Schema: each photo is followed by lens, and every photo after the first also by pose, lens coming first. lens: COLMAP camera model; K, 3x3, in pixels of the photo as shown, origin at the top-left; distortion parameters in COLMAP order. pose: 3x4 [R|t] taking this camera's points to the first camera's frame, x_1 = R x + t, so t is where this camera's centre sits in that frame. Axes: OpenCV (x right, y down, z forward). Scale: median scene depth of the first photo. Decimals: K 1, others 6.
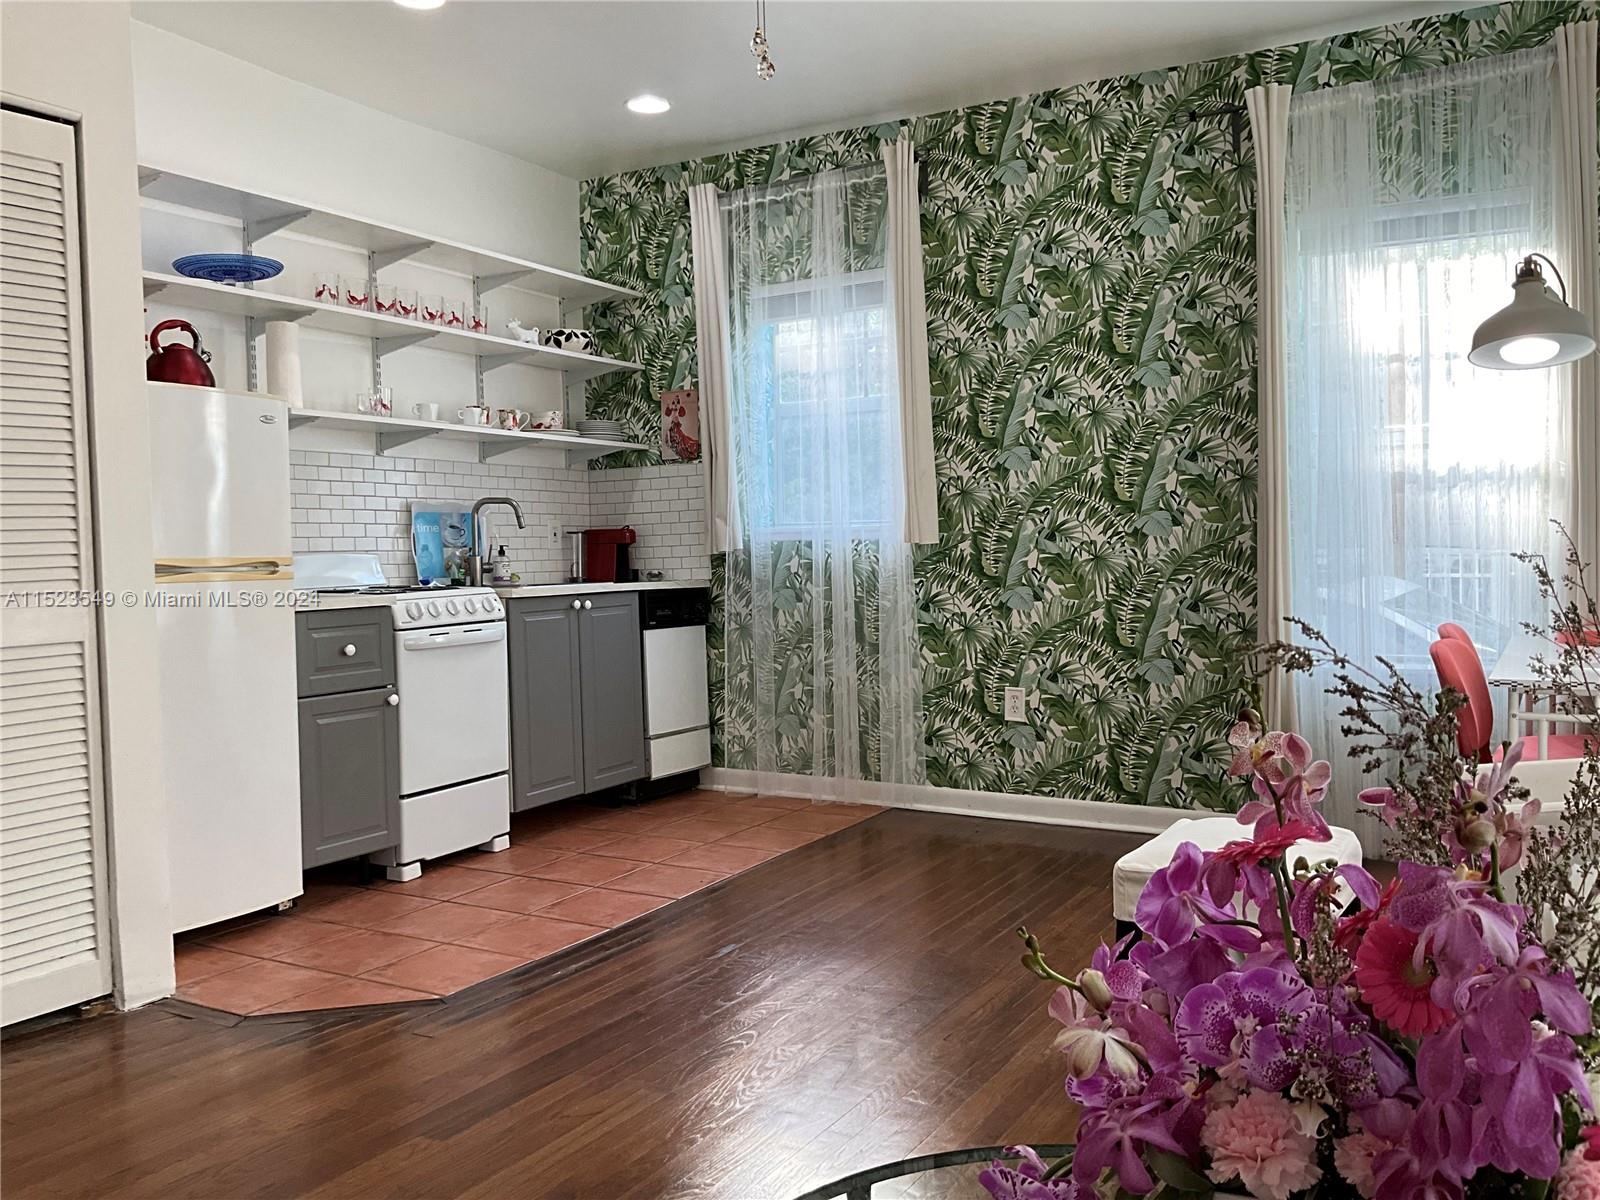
lens RADIAL K [[1307.7, 0, 800.0], [0, 1307.7, 600.0], [0, 0, 1]] dist [0.079900, 0.000329]
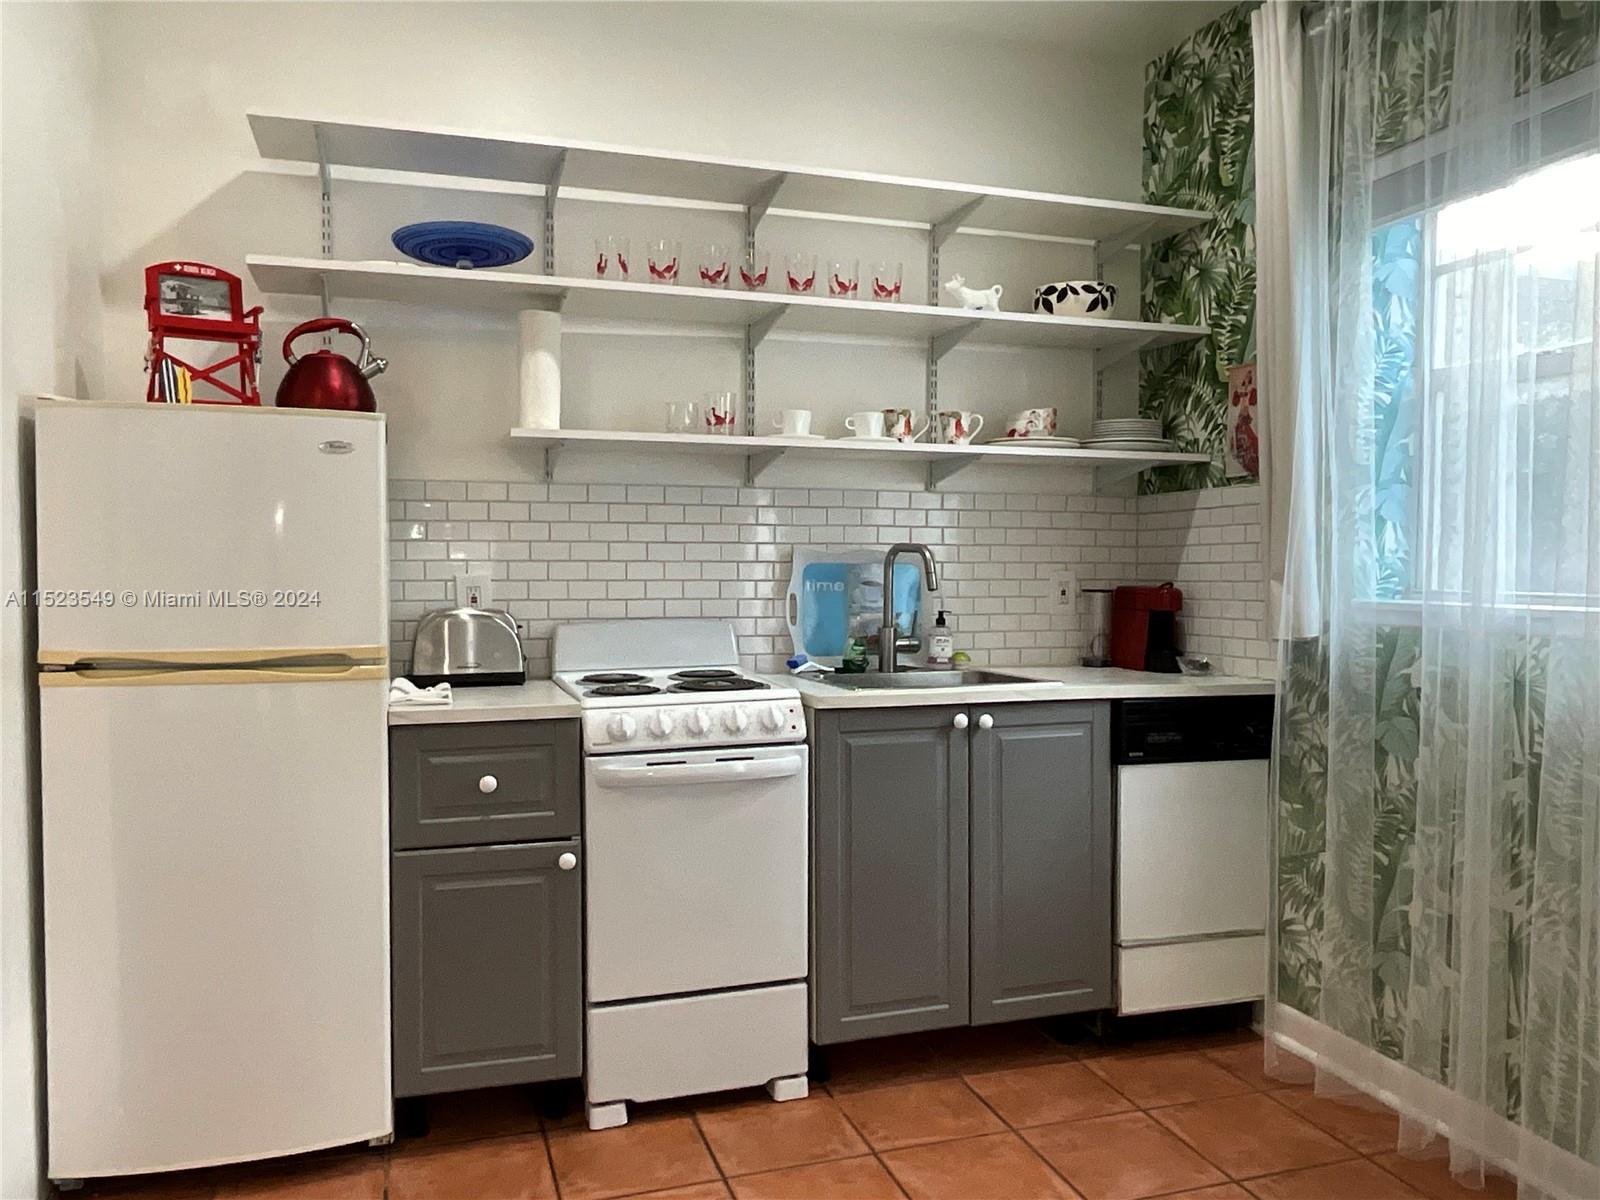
lens RADIAL K [[1202.6, 0, 800.0], [0, 1202.6, 600.0], [0, 0, 1]] dist [-0.002428, -0.007869]
pose [[0.741430, 0.043883, -0.669594, 0.132291], [-0.044332, 0.998883, 0.016376, -0.052603], [0.669564, 0.017543, 0.742547, 0.470950]]
